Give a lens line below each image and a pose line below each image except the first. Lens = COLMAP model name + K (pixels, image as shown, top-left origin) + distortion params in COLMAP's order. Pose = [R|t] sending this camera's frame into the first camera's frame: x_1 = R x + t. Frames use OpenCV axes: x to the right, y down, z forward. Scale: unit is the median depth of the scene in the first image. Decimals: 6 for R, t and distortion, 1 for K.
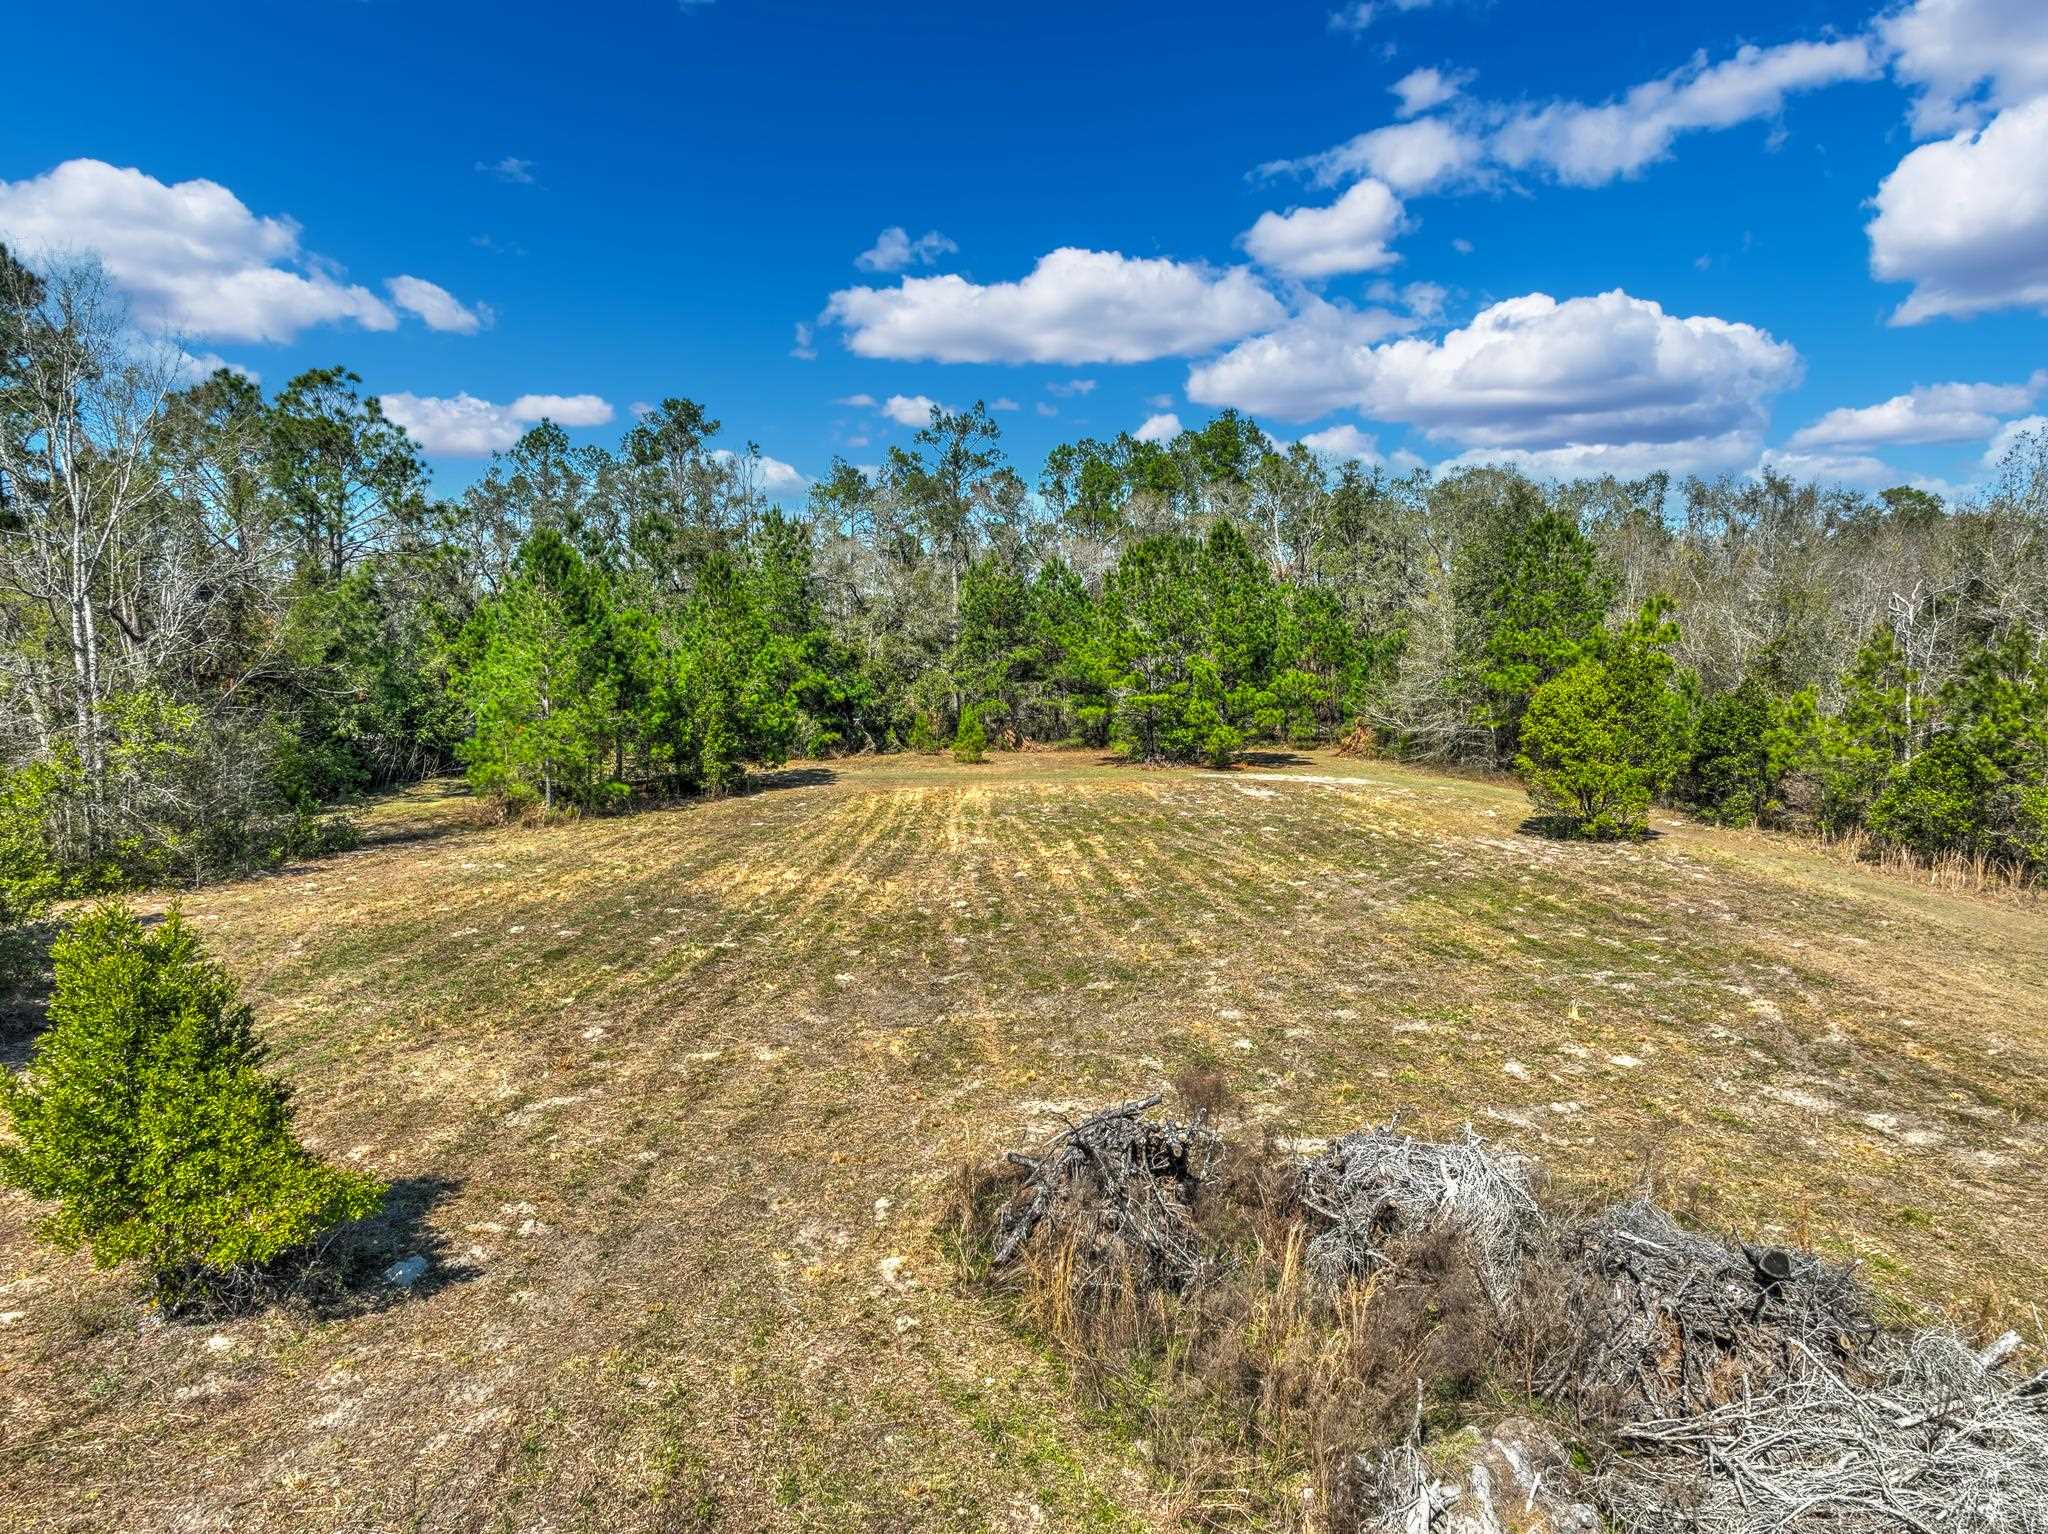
lens RADIAL K [[1436.2, 0, 1022.5], [0, 1436.2, 753.4], [0, 0, 1]] dist [0.012230, 0.009517]
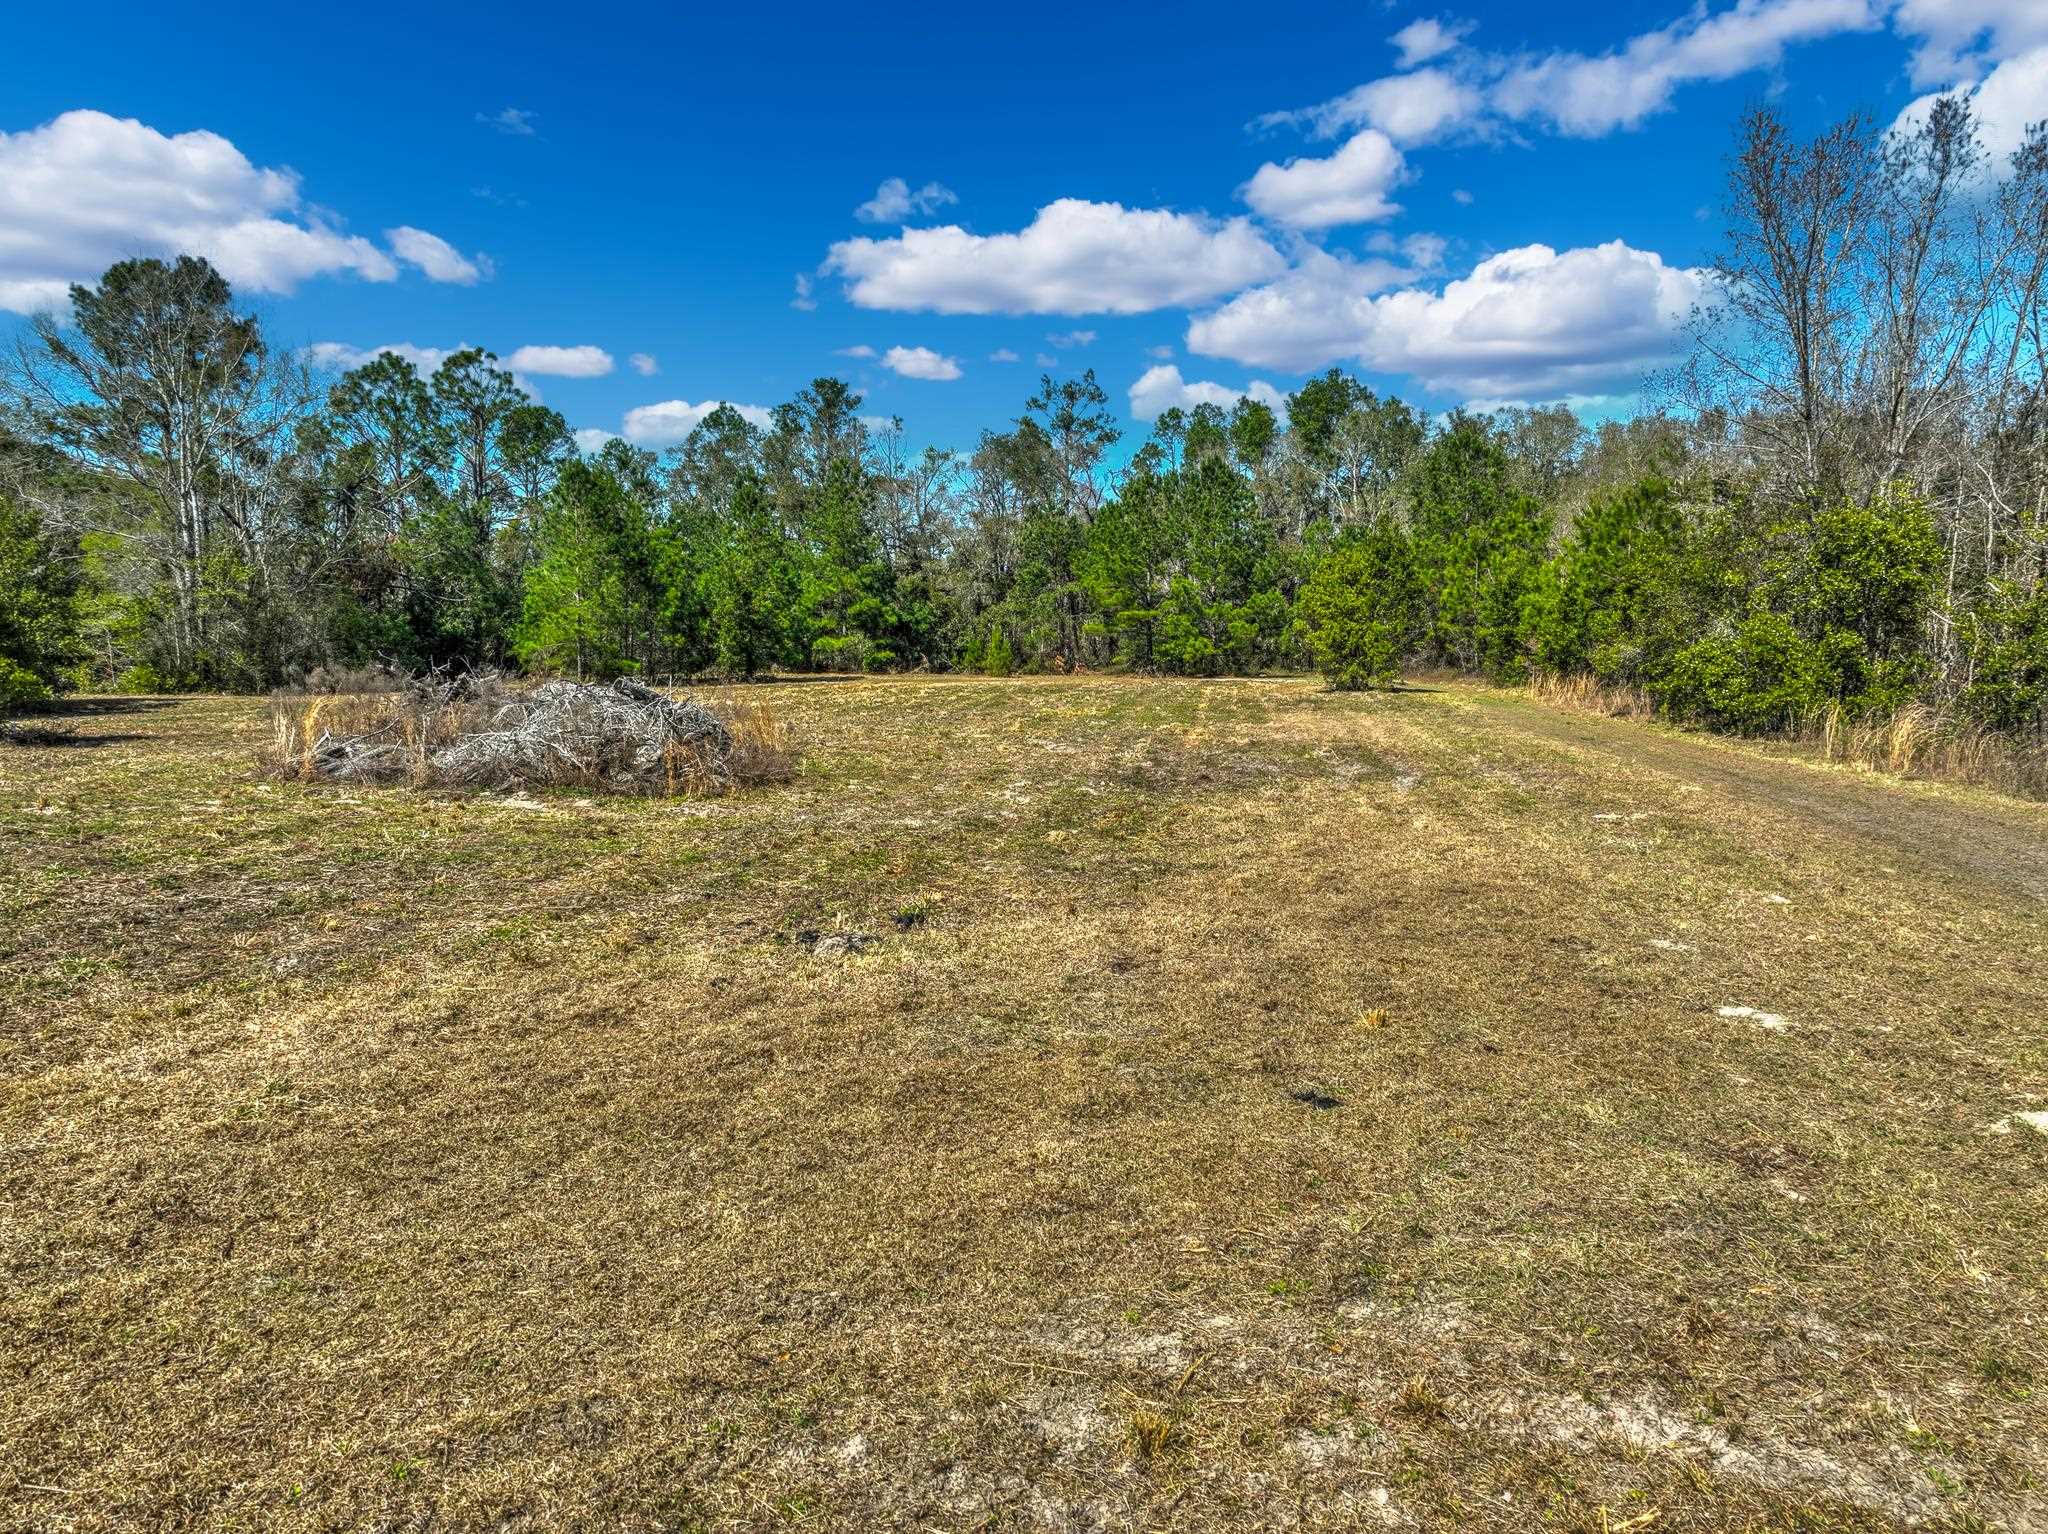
lens RADIAL K [[1436.2, 0, 1035.5], [0, 1436.2, 755.1], [0, 0, 1]] dist [0.012230, 0.009517]
pose [[0.981285, 0.012123, -0.192180, 0.319901], [-0.011747, 0.999926, 0.003097, 0.098502], [0.192204, -0.000782, 0.981355, -0.172027]]
